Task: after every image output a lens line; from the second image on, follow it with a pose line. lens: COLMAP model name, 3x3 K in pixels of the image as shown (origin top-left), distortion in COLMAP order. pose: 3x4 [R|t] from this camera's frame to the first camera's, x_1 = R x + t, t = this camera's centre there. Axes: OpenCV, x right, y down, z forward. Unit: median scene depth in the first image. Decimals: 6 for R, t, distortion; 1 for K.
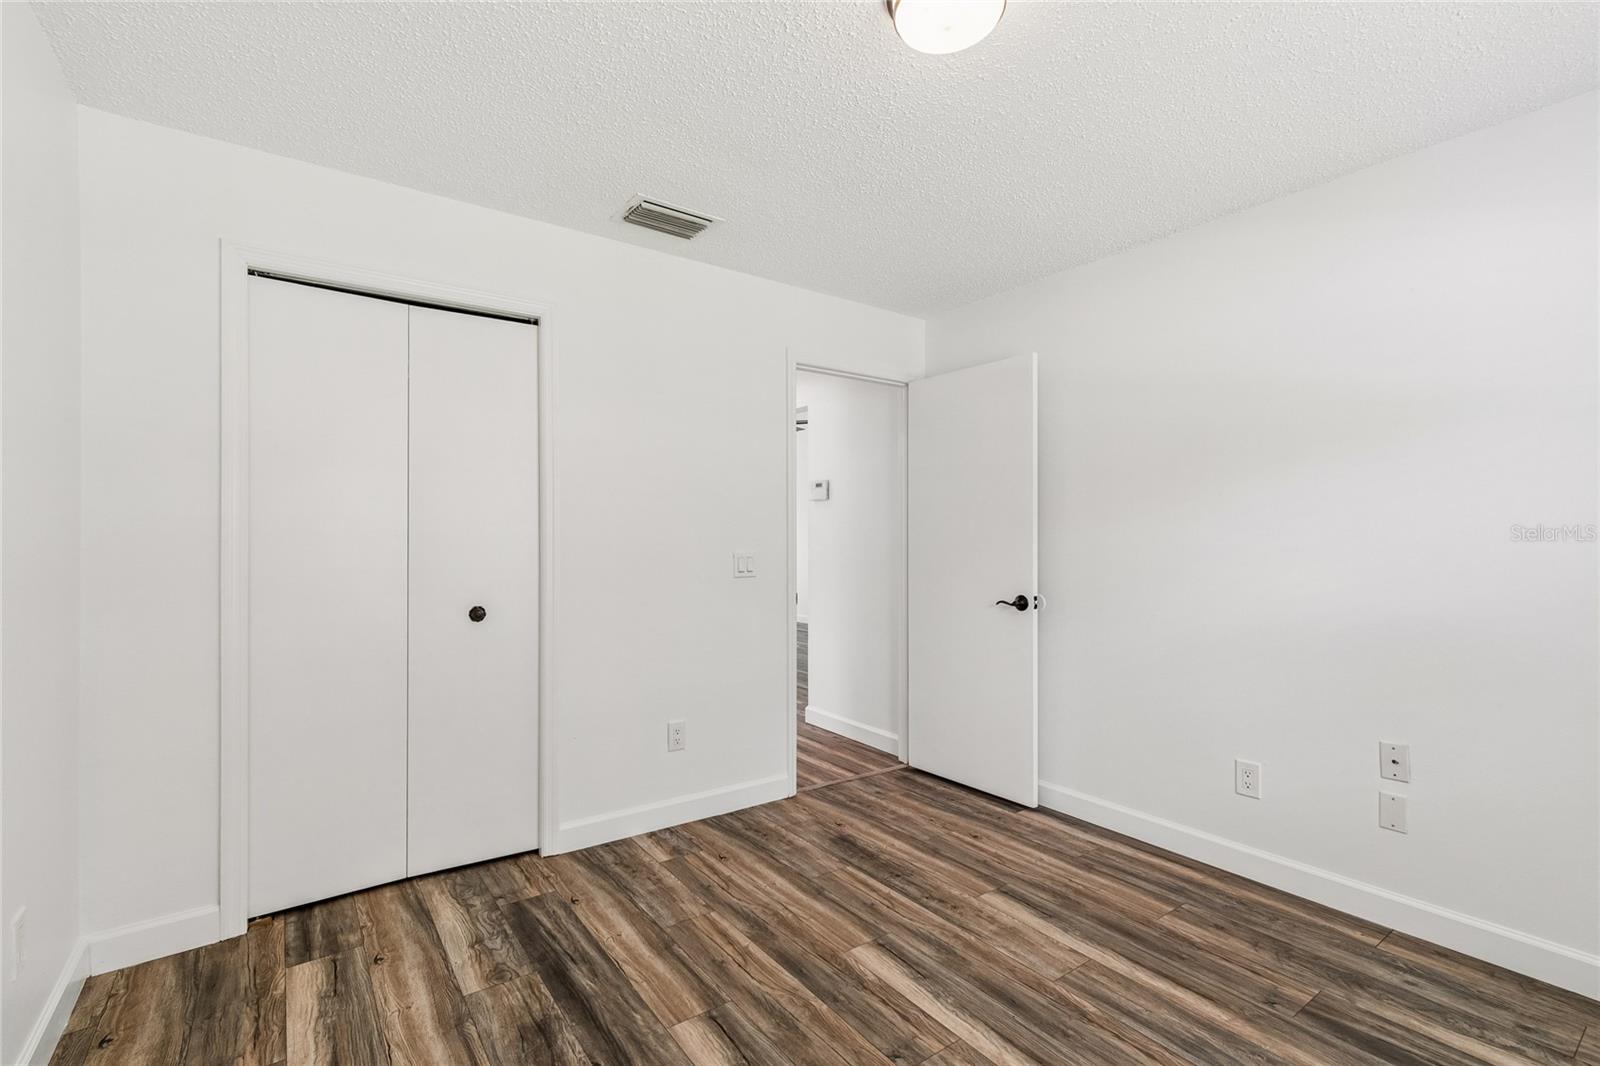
lens RADIAL K [[715.0, 0, 790.2], [0, 715.0, 506.5], [0, 0, 1]] dist [0.003399, -0.002434]
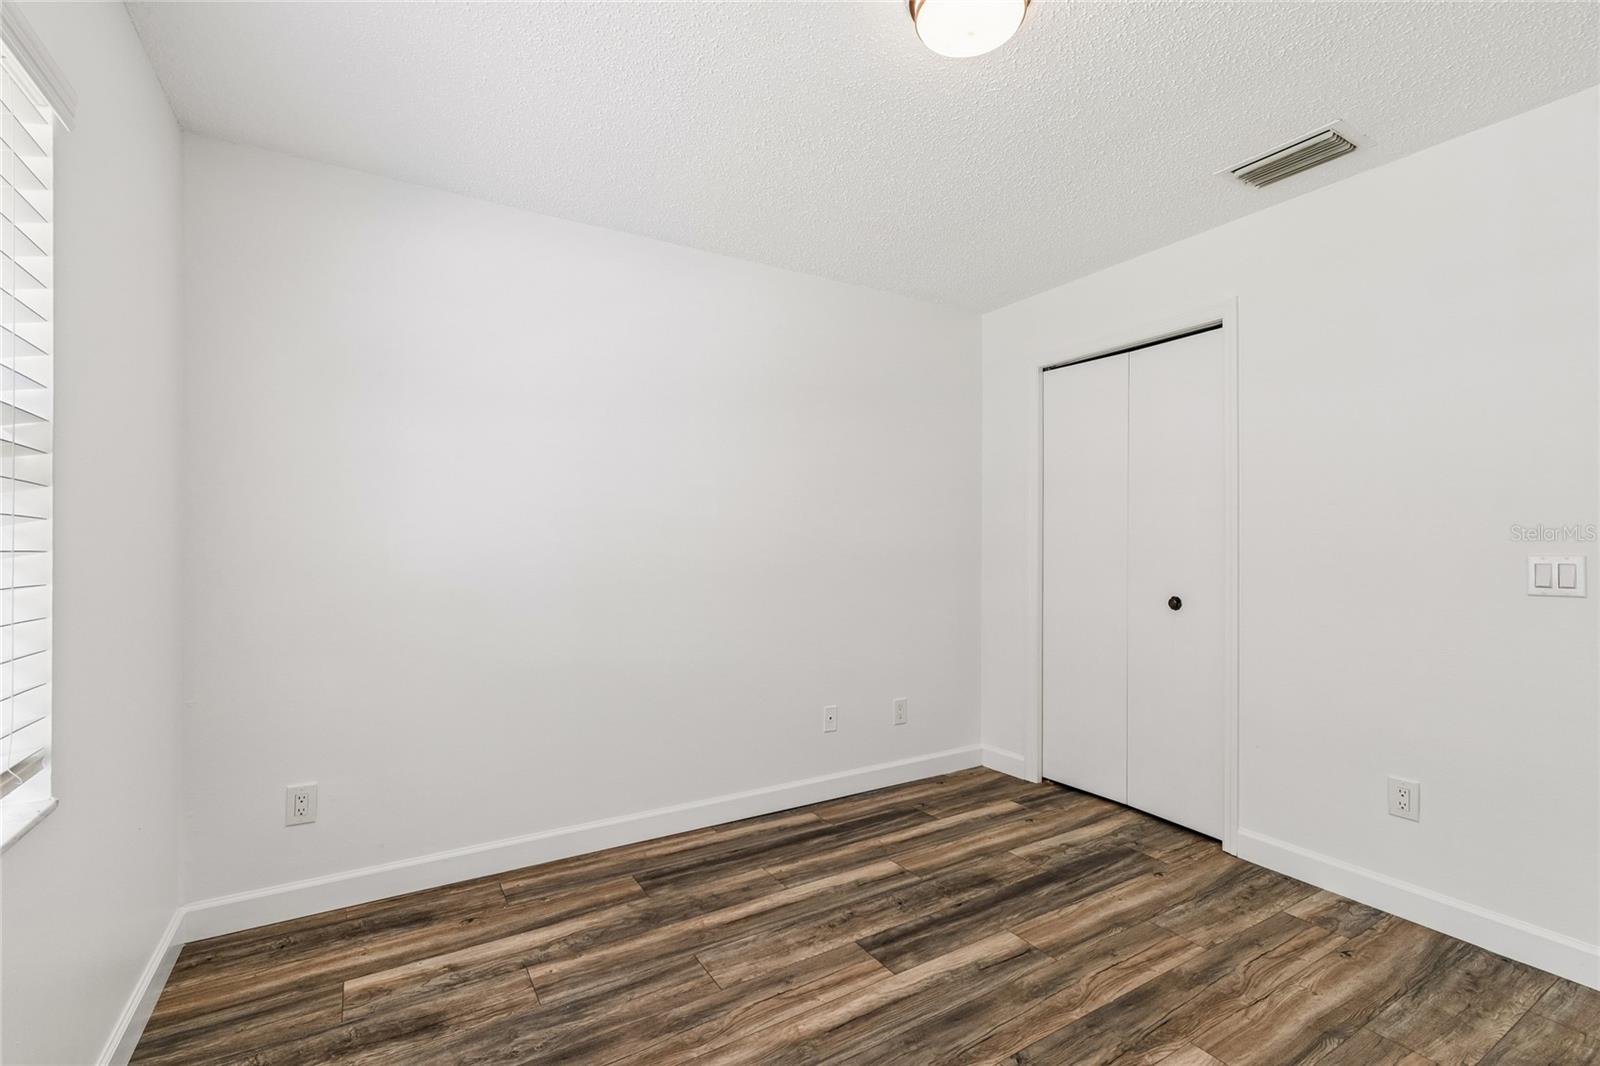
lens RADIAL K [[715.0, 0, 813.6], [0, 715.0, 529.9], [0, 0, 1]] dist [0.003399, -0.002434]
pose [[-0.078023, -0.018505, -0.996780, 0.865134], [0.052830, 0.998346, -0.022669, 0.023859], [0.995551, -0.054429, -0.076916, 0.605218]]
